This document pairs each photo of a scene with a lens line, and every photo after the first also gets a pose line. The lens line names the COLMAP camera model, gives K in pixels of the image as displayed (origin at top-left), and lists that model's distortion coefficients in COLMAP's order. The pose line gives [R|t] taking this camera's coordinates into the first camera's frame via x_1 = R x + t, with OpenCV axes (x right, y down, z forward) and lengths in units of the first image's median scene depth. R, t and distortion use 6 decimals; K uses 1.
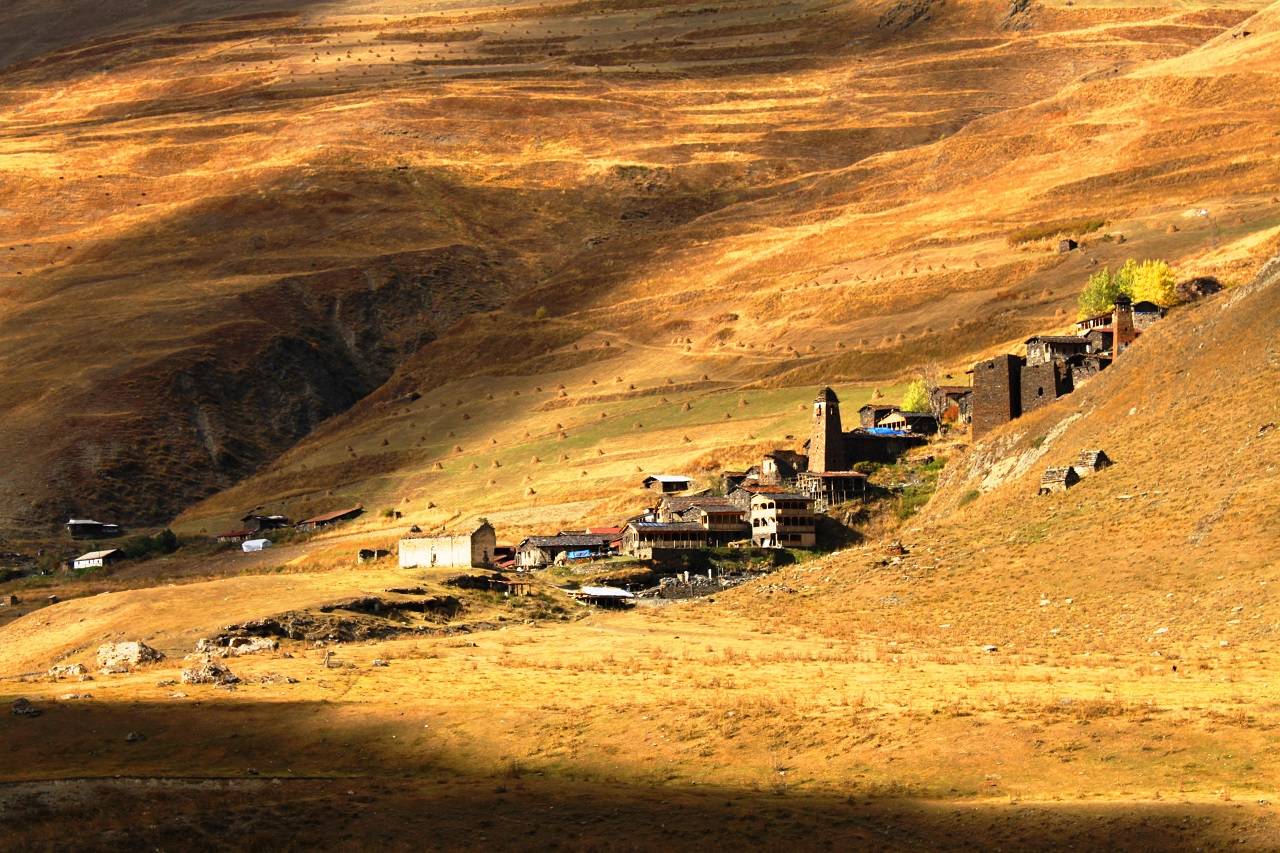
lens RADIAL K [[3102.2, 0, 640.0], [0, 3102.2, 426.5], [0, 0, 1]] dist [0.093388, 0.076204]
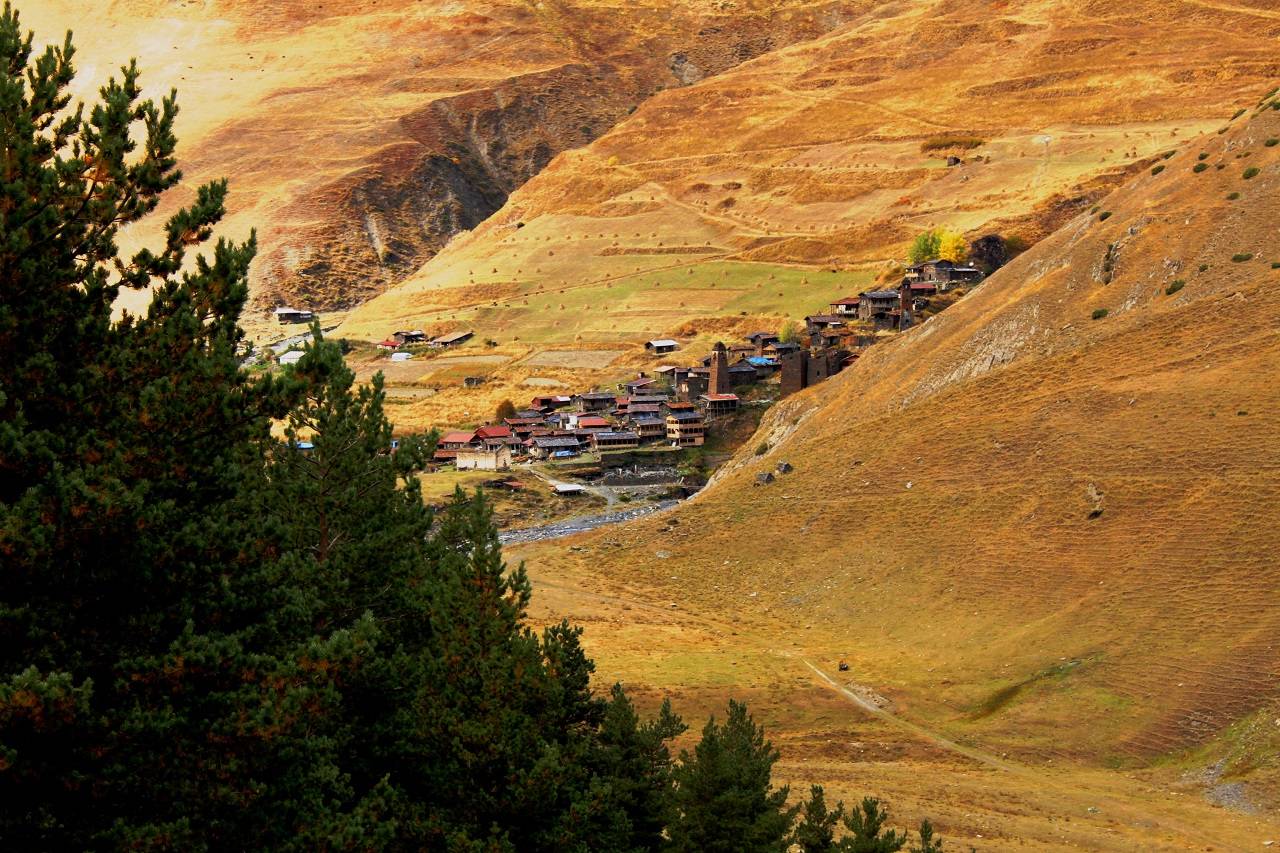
lens RADIAL K [[3102.2, 0, 640.0], [0, 3102.2, 426.5], [0, 0, 1]] dist [0.093388, 0.076204]
pose [[0.997689, 0.009864, -0.067230, 0.075715], [-0.000051, 0.989515, 0.144431, -0.121380], [0.067950, -0.144094, 0.987228, -0.384566]]
